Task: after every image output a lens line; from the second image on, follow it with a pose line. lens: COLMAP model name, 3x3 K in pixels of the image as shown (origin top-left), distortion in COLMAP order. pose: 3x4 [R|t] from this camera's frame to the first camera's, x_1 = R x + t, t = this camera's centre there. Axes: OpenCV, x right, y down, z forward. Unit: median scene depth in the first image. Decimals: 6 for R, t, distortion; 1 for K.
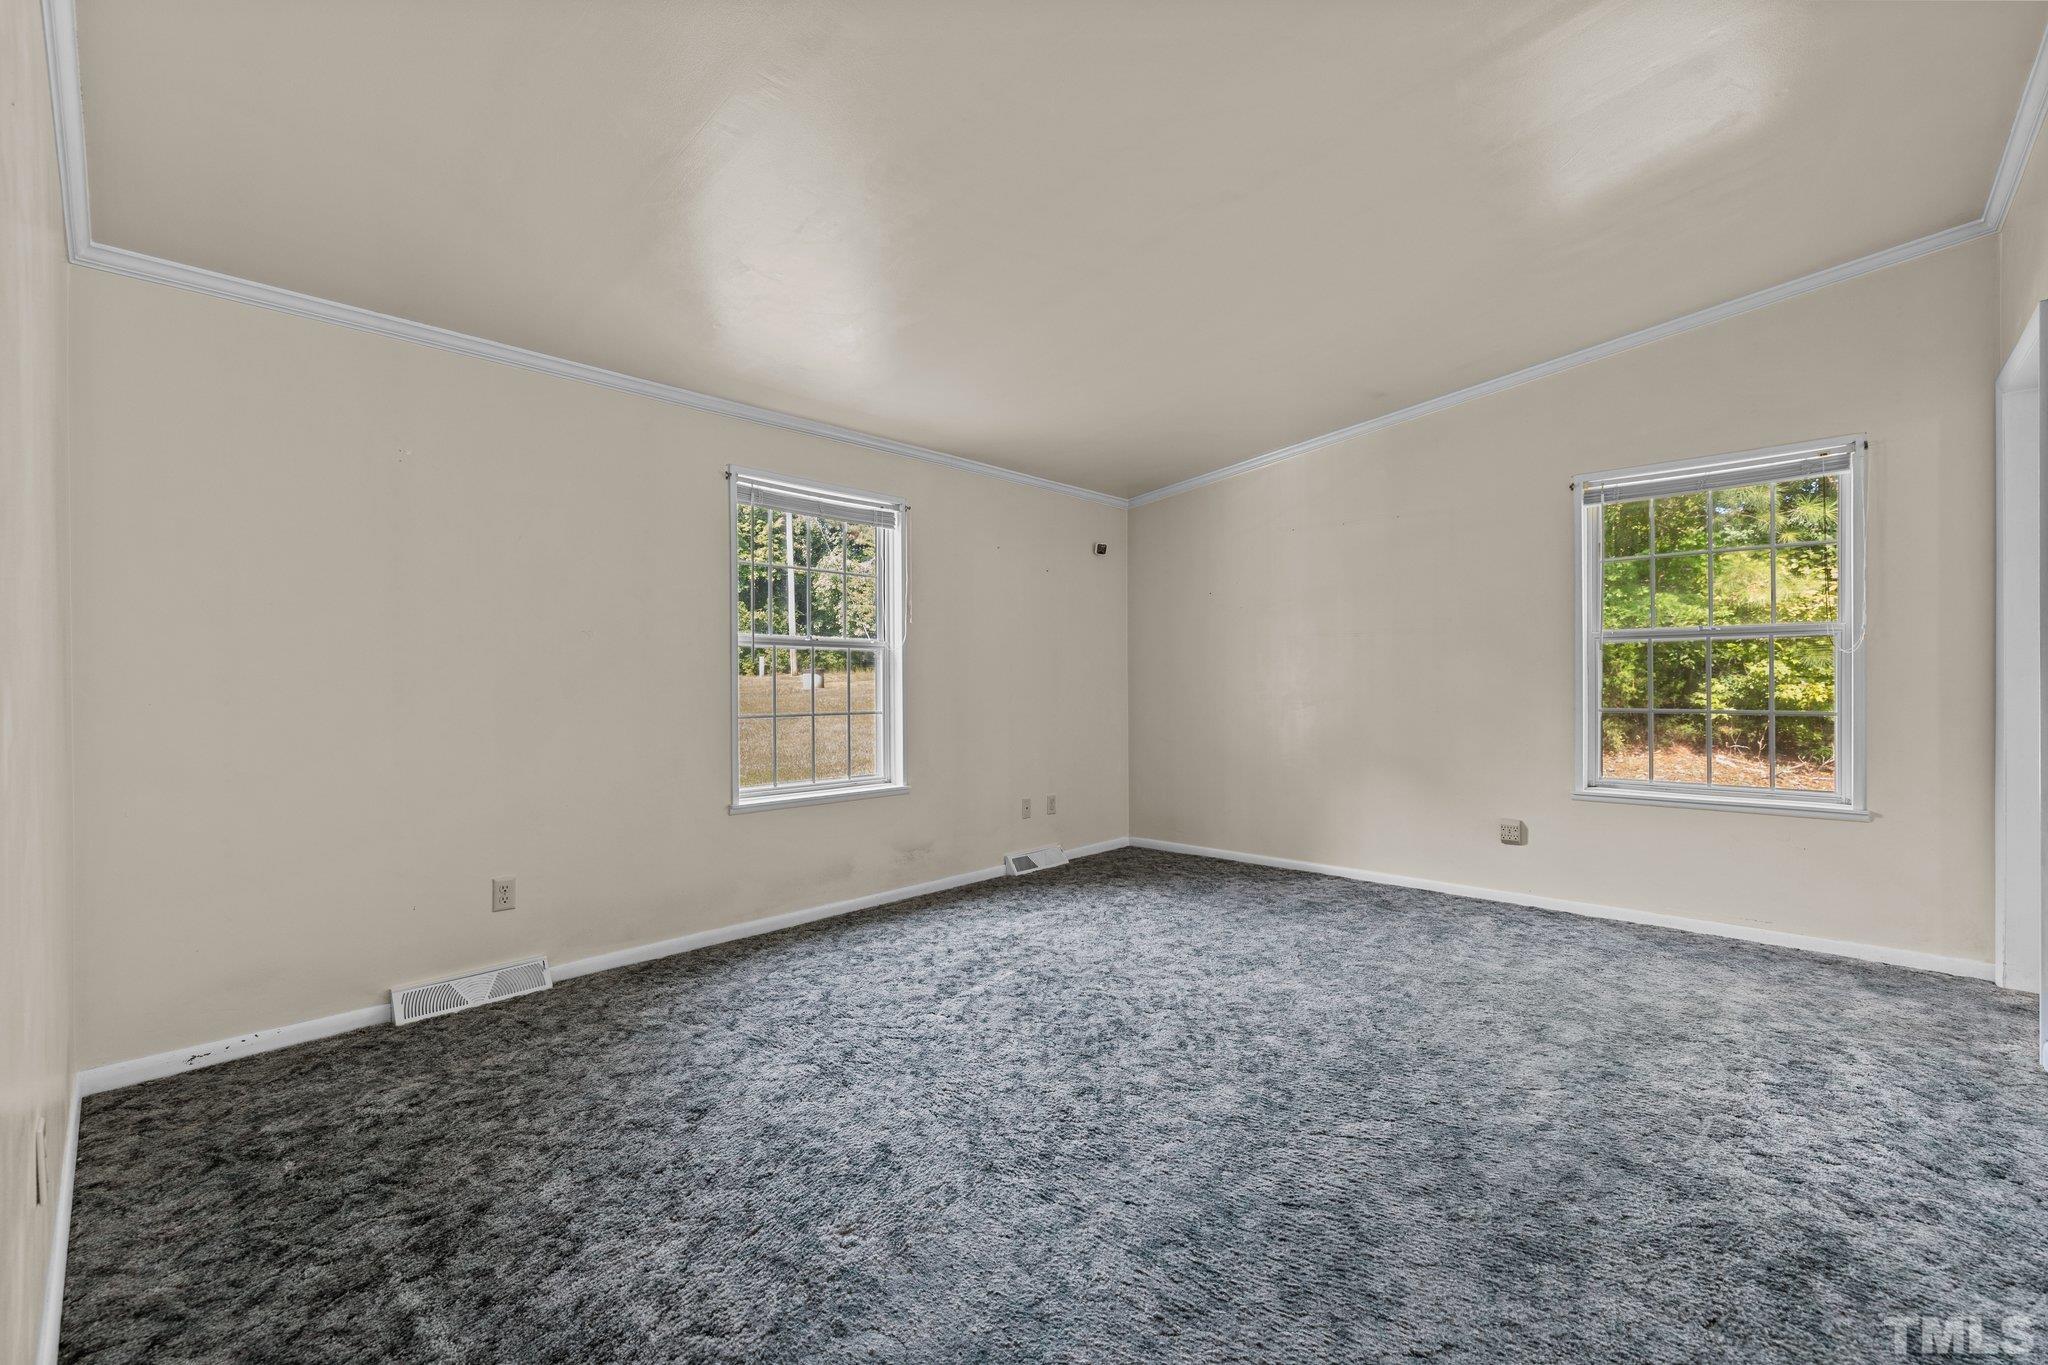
lens RADIAL K [[860.1, 0, 1030.9], [0, 860.1, 672.1], [0, 0, 1]] dist [-0.002497, 0.001181]
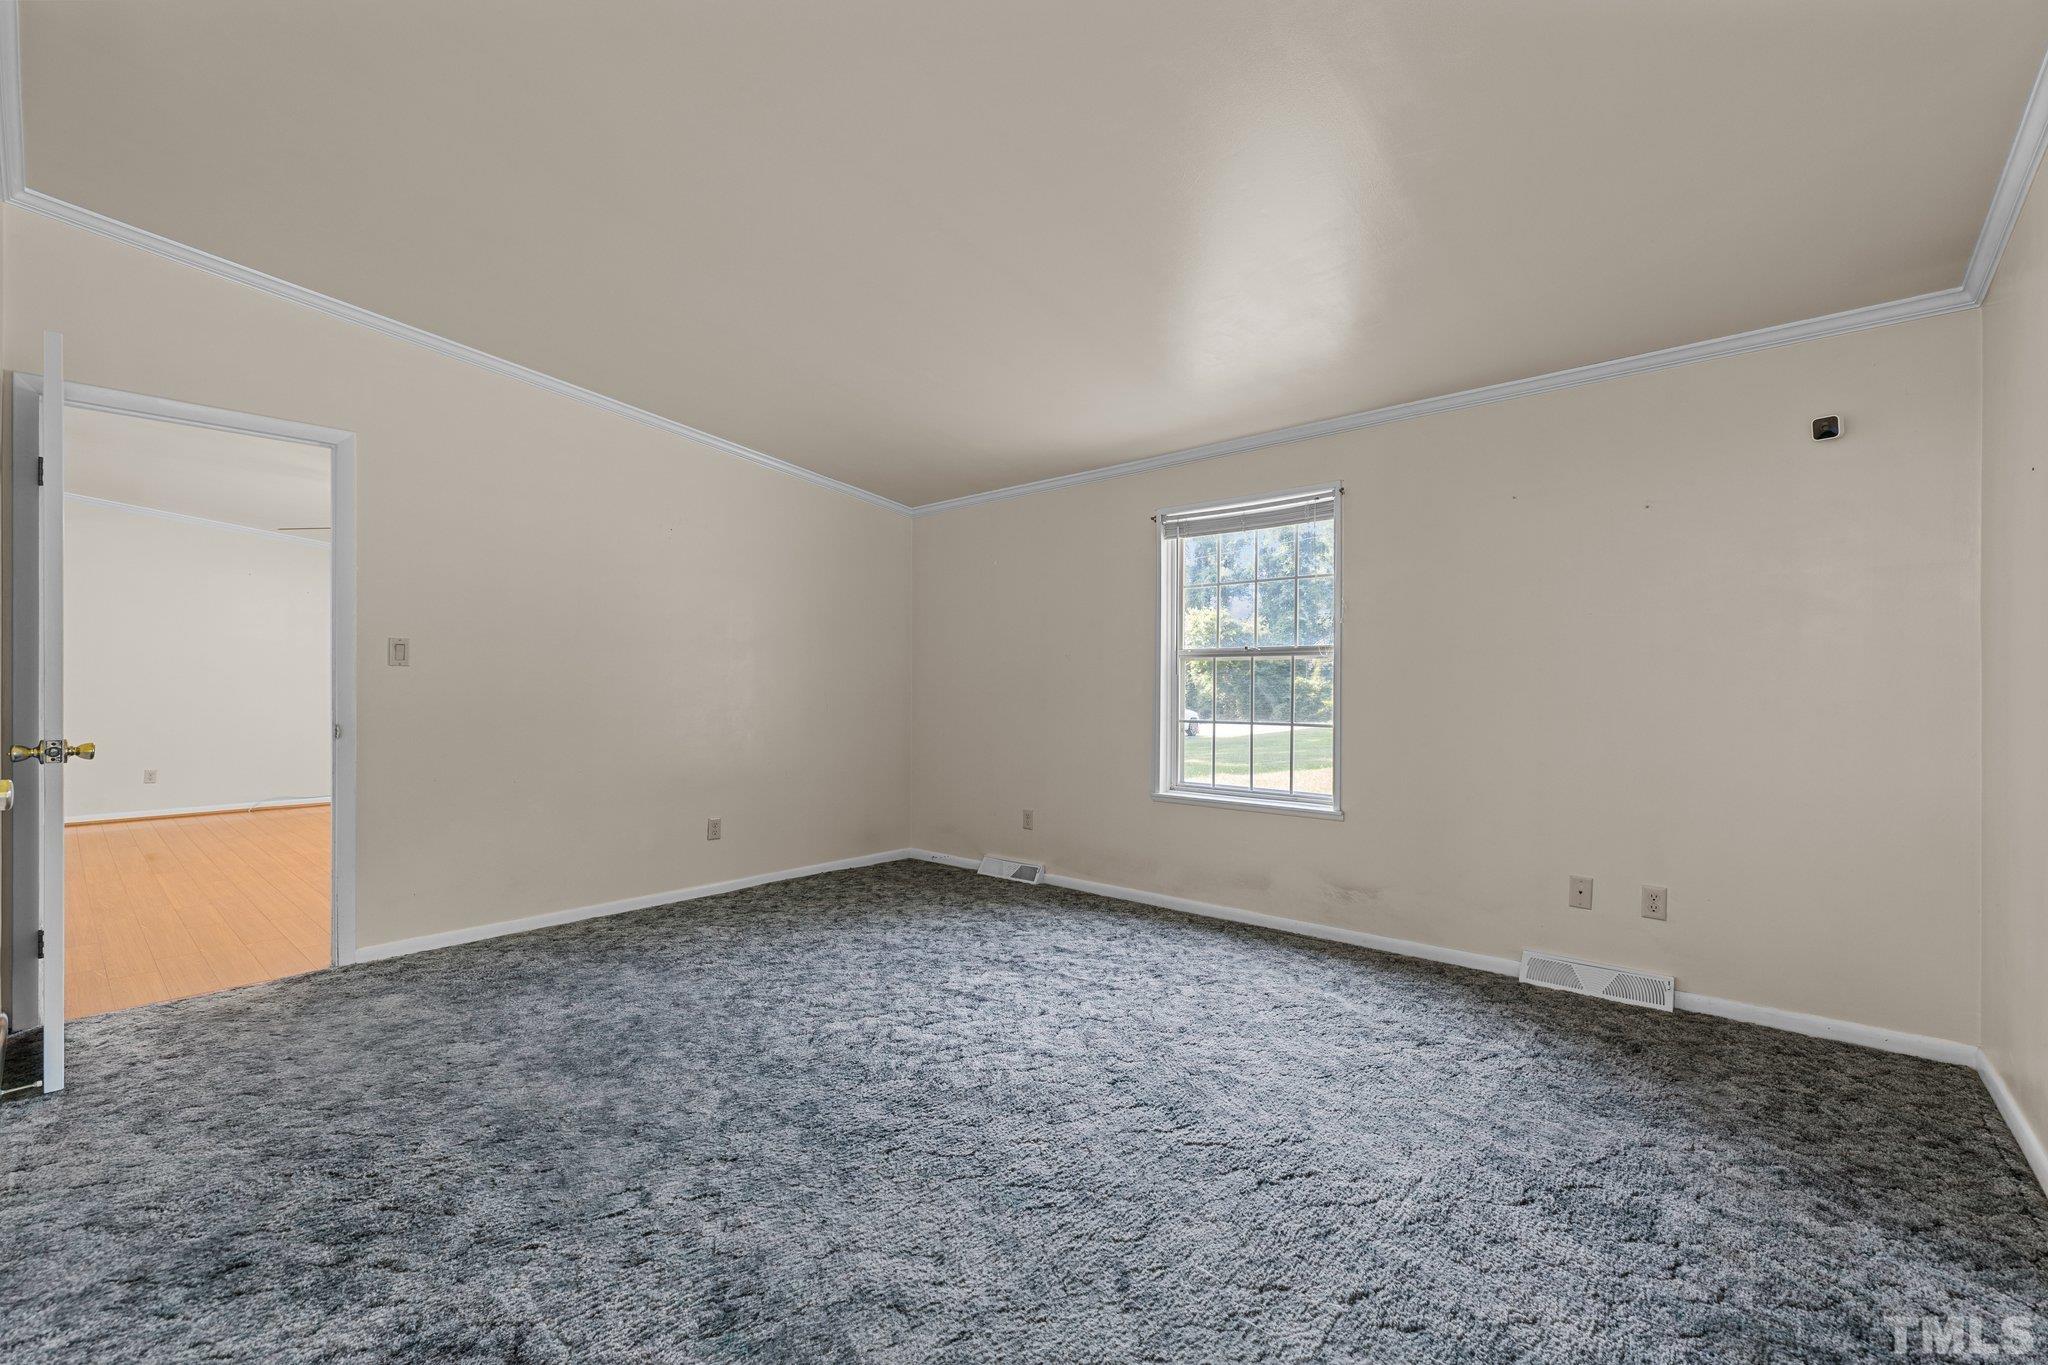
lens RADIAL K [[860.1, 0, 1013.4], [0, 860.1, 683.1], [0, 0, 1]] dist [-0.002497, 0.001181]
pose [[0.022984, -0.001324, -0.999735, 0.917844], [0.010282, 0.999947, -0.001088, 0.000022], [0.999683, -0.010254, 0.022996, 0.838057]]
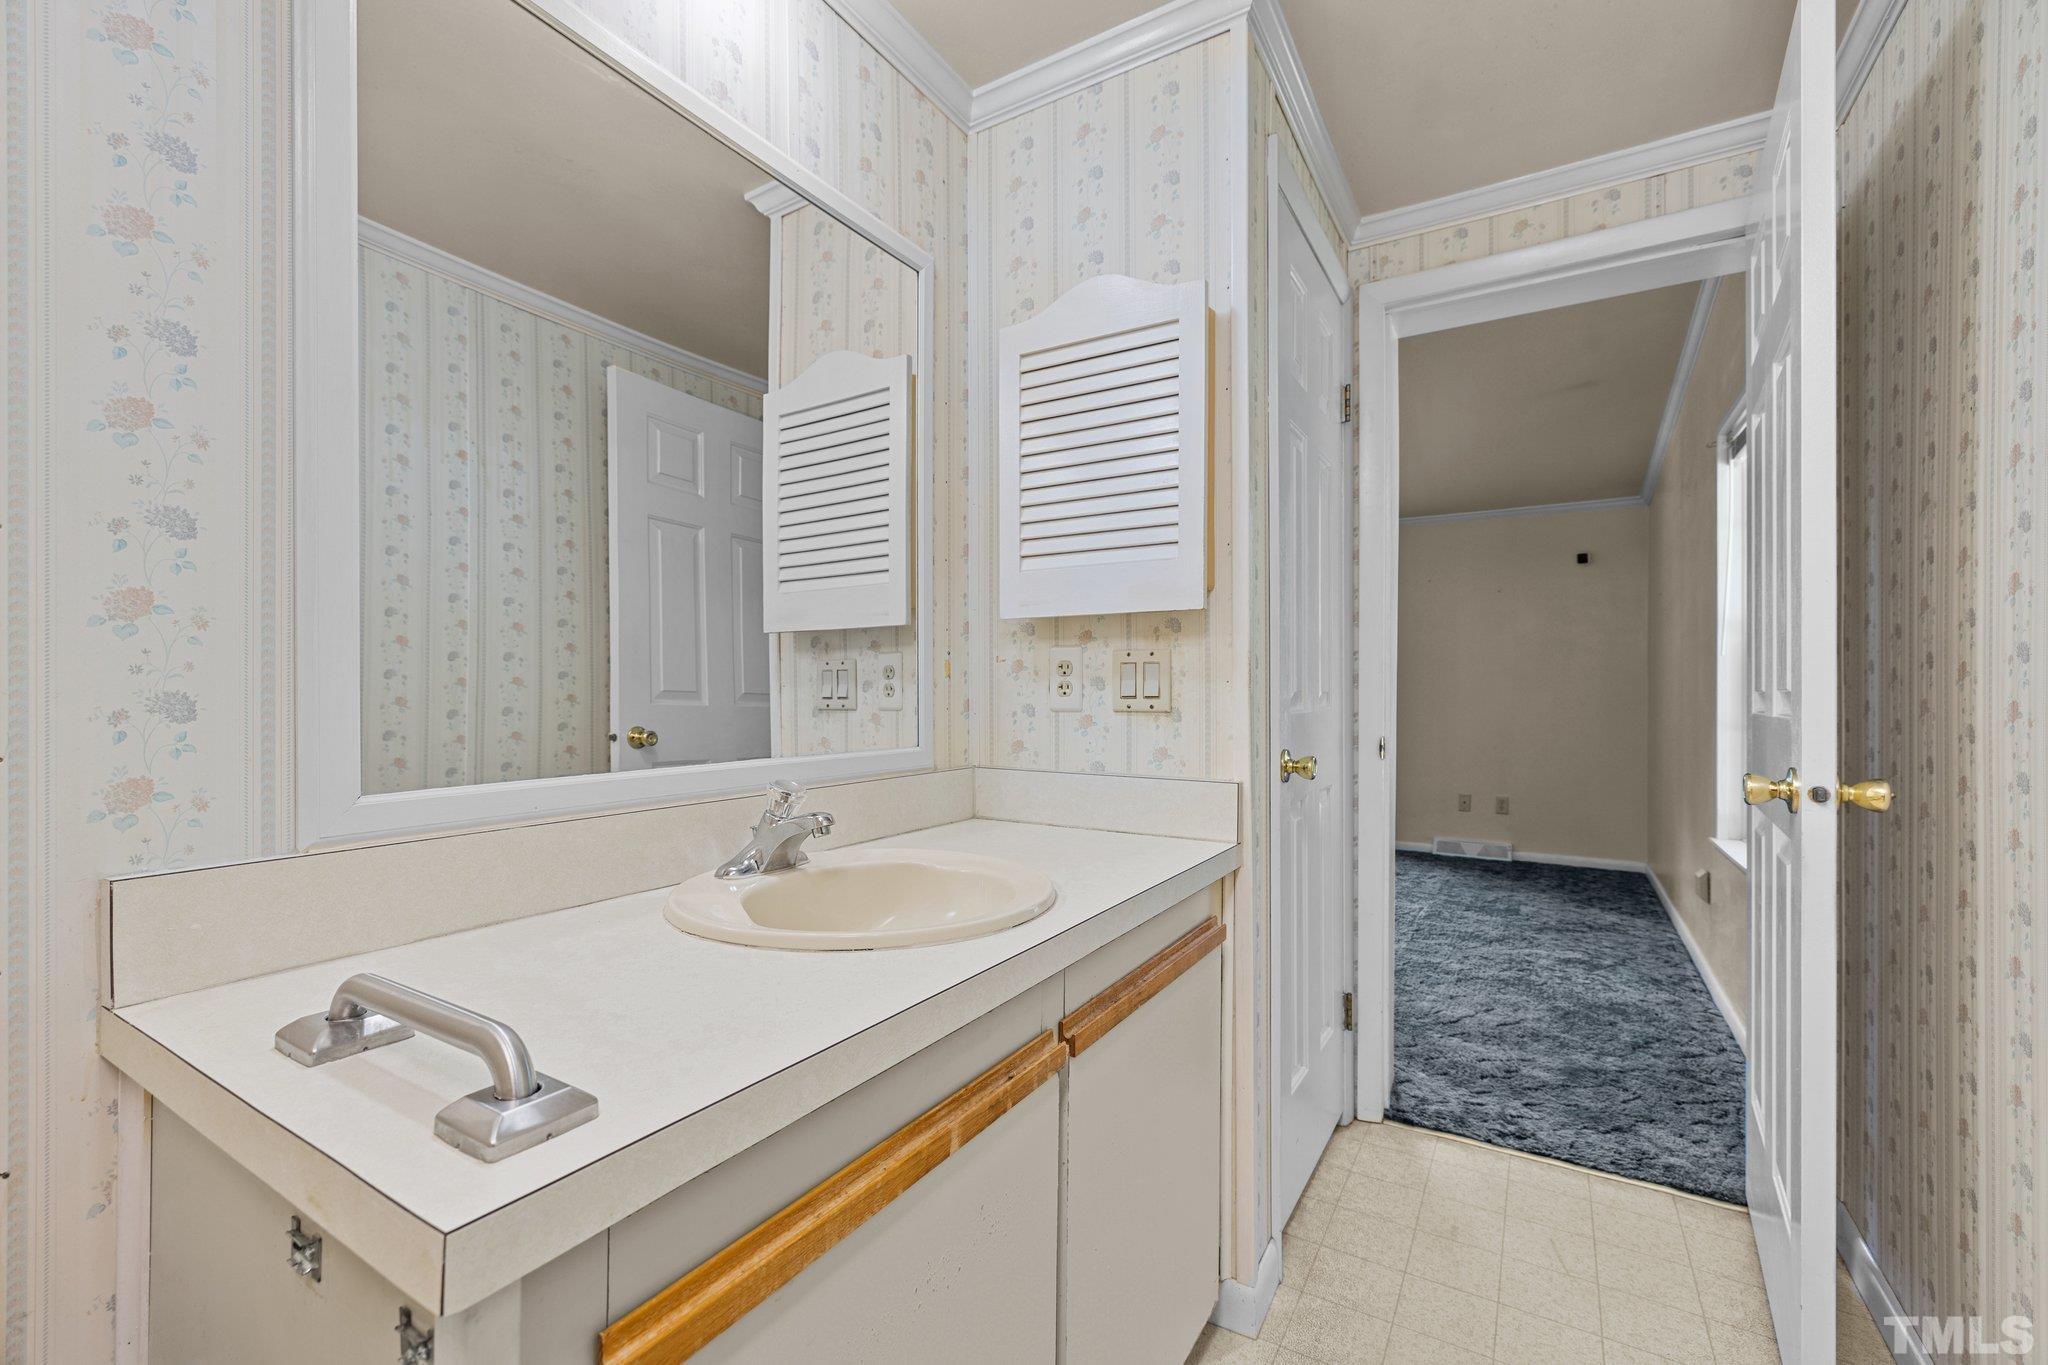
lens RADIAL K [[860.1, 0, 1014.2], [0, 860.1, 688.6], [0, 0, 1]] dist [-0.002497, 0.001181]
pose [[0.191099, -0.000343, -0.981571, 1.492308], [0.008933, 0.999959, 0.001390, -0.002136], [0.981530, -0.009034, 0.191094, 0.279963]]
